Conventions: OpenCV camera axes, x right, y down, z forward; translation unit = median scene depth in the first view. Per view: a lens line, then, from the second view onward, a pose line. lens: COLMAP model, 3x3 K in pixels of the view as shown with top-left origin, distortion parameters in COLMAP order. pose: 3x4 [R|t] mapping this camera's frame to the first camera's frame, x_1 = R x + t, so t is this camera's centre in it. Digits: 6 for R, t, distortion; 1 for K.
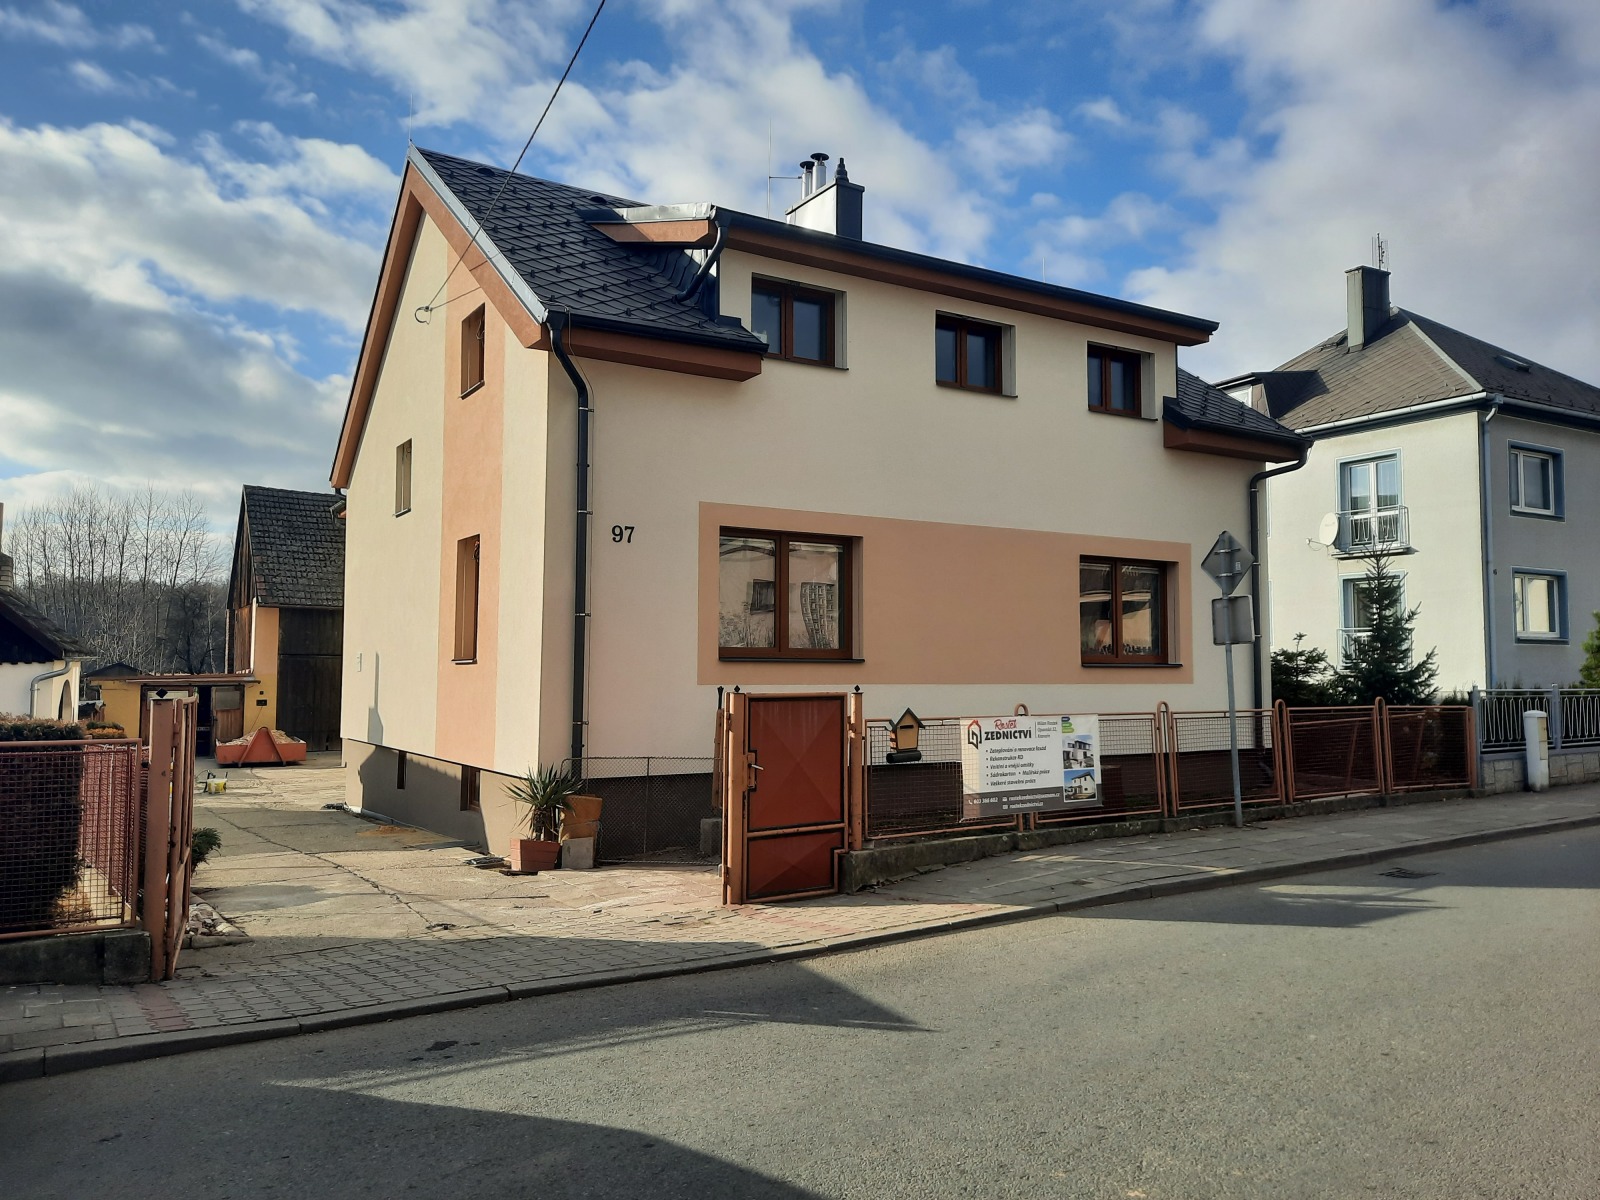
lens RADIAL K [[1141.2, 0, 800.0], [0, 1141.2, 600.0], [0, 0, 1]] dist [0.029860, 0.006739]
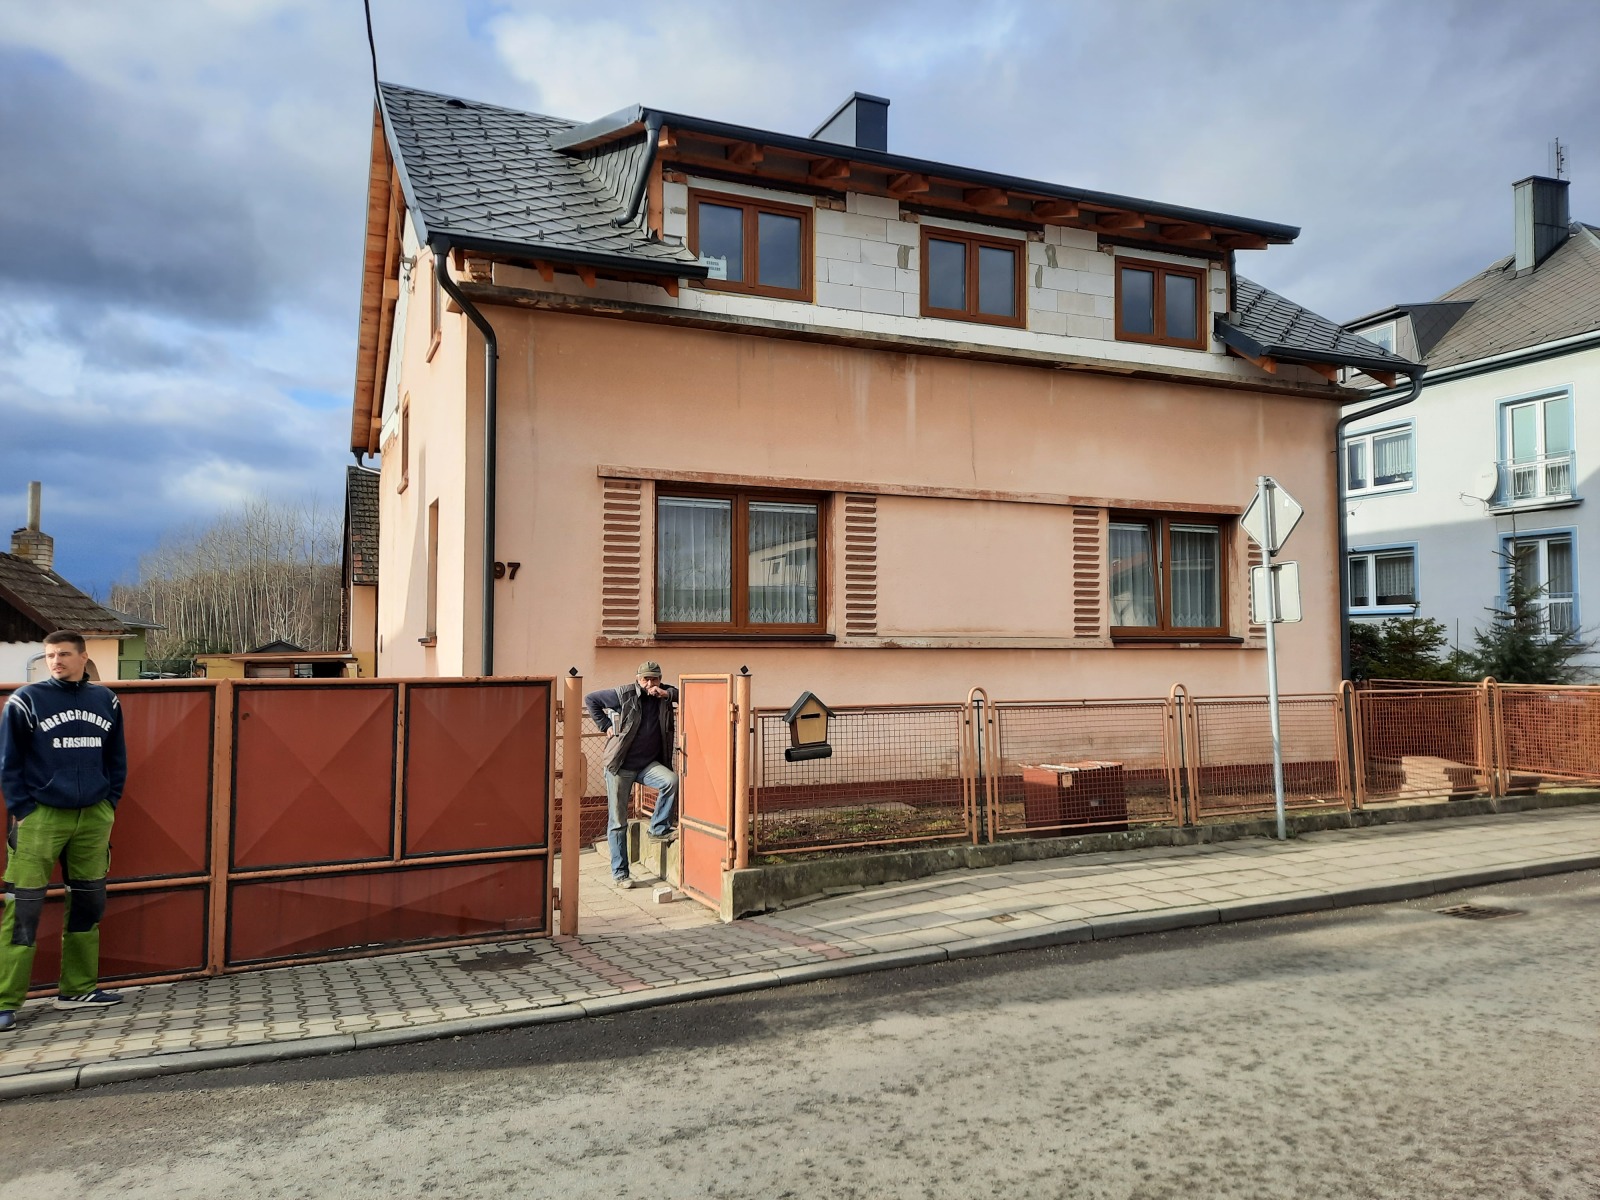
lens RADIAL K [[1141.2, 0, 800.0], [0, 1141.2, 600.0], [0, 0, 1]] dist [0.029860, 0.006739]
pose [[0.990775, -0.009492, -0.135182, 0.117150], [0.012299, 0.999725, 0.019943, 0.007331], [0.134956, -0.021421, 0.990620, 0.117495]]
